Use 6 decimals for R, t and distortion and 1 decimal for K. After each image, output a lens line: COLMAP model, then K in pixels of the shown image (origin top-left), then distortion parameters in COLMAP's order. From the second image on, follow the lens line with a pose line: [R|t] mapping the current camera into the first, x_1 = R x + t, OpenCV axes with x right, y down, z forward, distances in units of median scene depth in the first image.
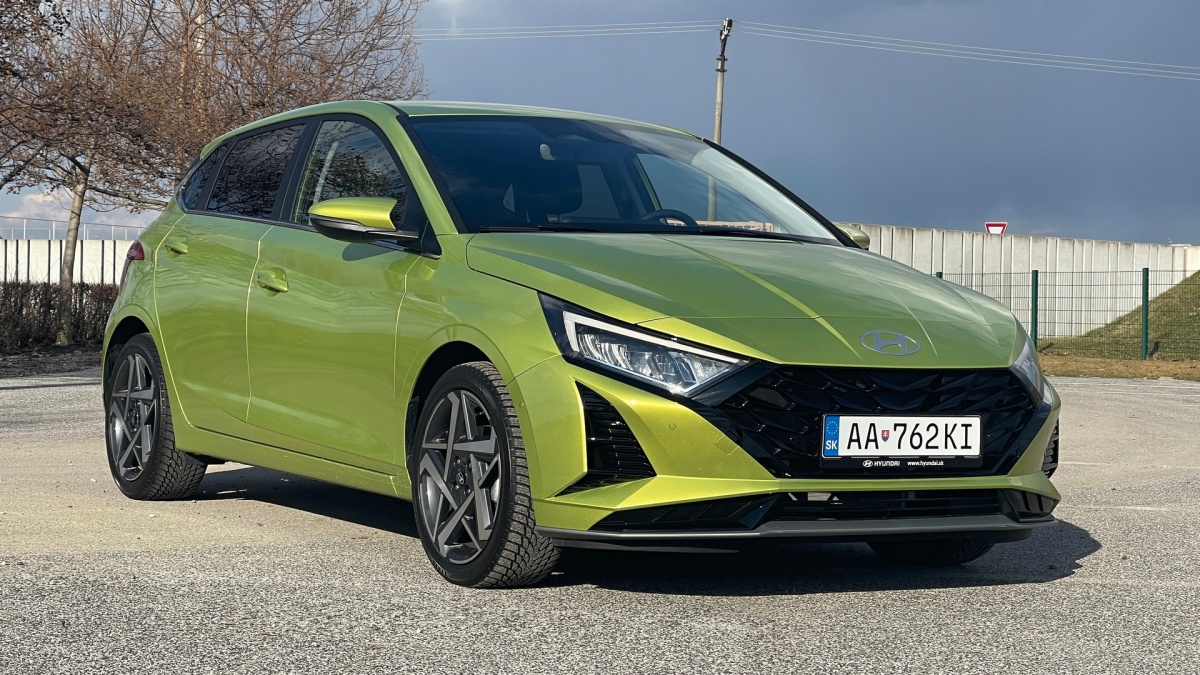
lens RADIAL K [[2190.4, 0, 600.0], [0, 2190.4, 337.5], [0, 0, 1]] dist [0.174472, 0.304118]
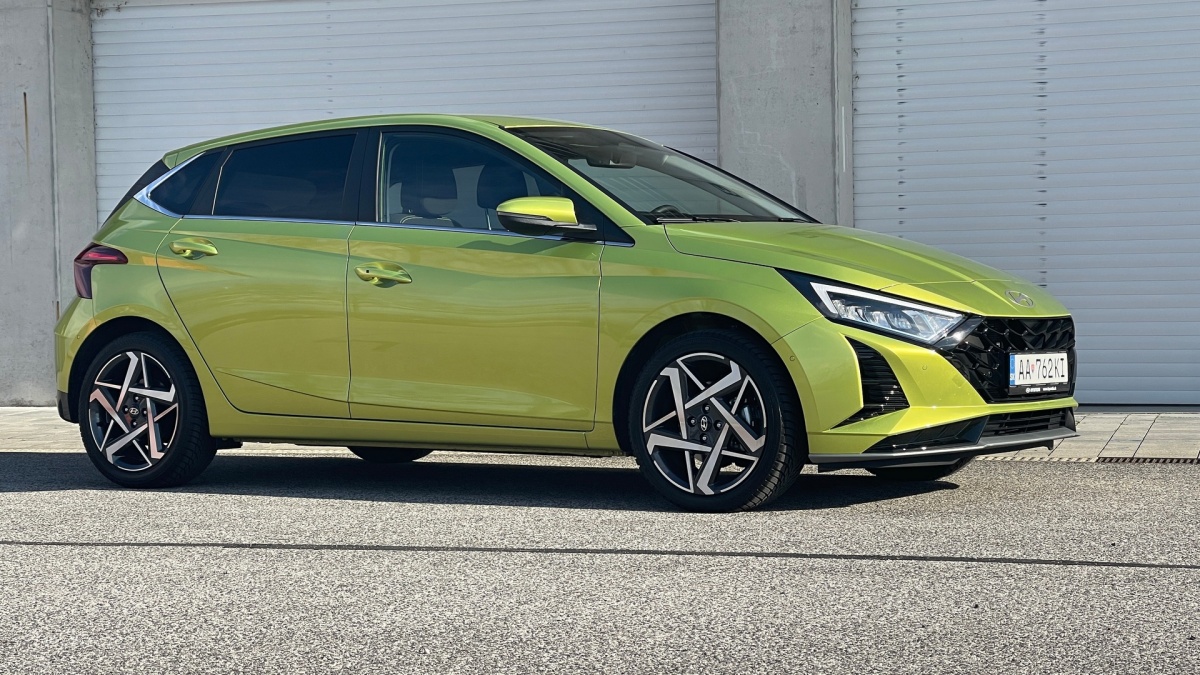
lens RADIAL K [[2190.4, 0, 600.0], [0, 2190.4, 337.5], [0, 0, 1]] dist [0.174472, 0.304118]
pose [[0.899023, -0.043691, 0.435715, -0.677417], [0.045200, 0.998954, 0.006907, 0.005281], [-0.435561, 0.013485, 0.900058, -0.075669]]
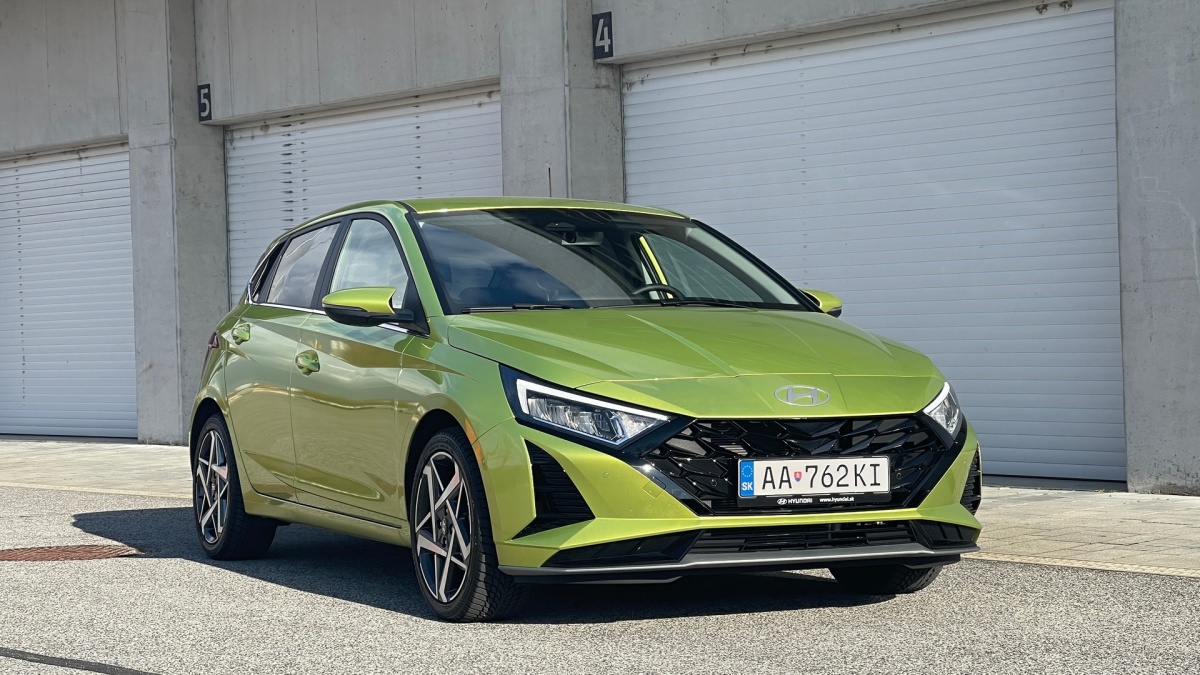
lens RADIAL K [[2190.4, 0, 600.0], [0, 2190.4, 337.5], [0, 0, 1]] dist [0.174472, 0.304118]
pose [[0.994596, -0.042415, -0.094757, 0.138802], [0.039762, 0.998768, -0.029704, 0.001999], [0.095901, 0.025776, 0.995057, -0.153537]]
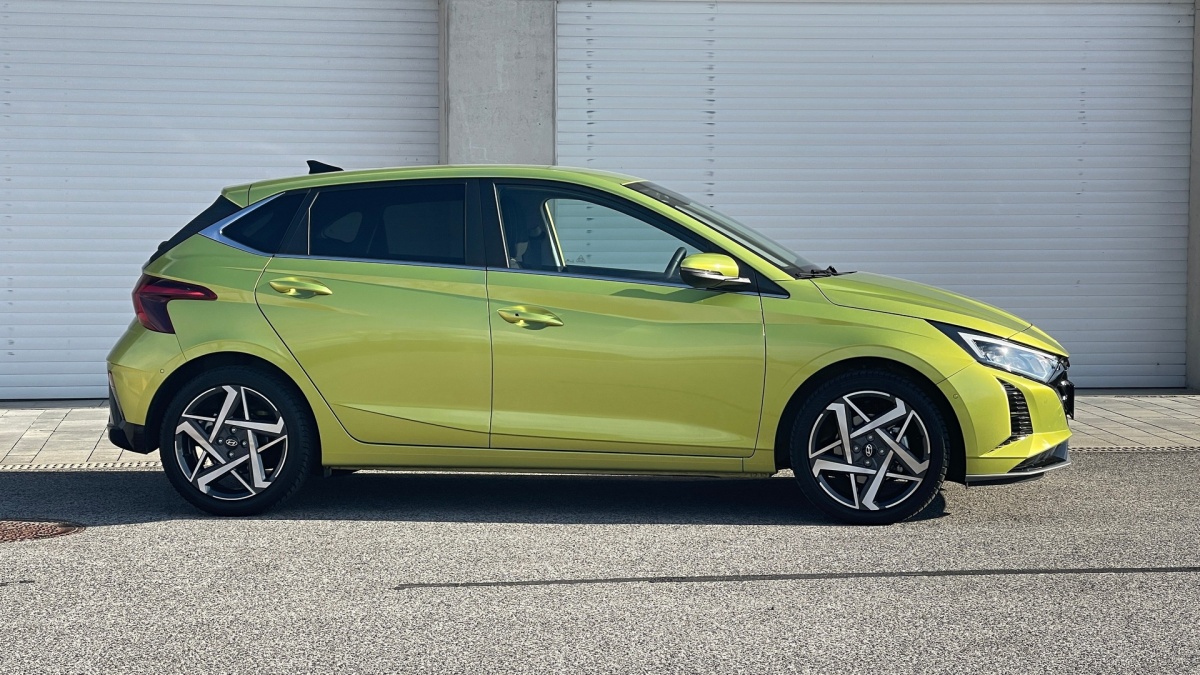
lens RADIAL K [[2190.4, 0, 600.0], [0, 2190.4, 337.5], [0, 0, 1]] dist [0.174472, 0.304118]
pose [[0.630326, -0.064737, 0.773627, -1.357166], [0.034716, 0.997871, 0.055216, -0.101517], [-0.775554, -0.007947, 0.631231, 0.235299]]
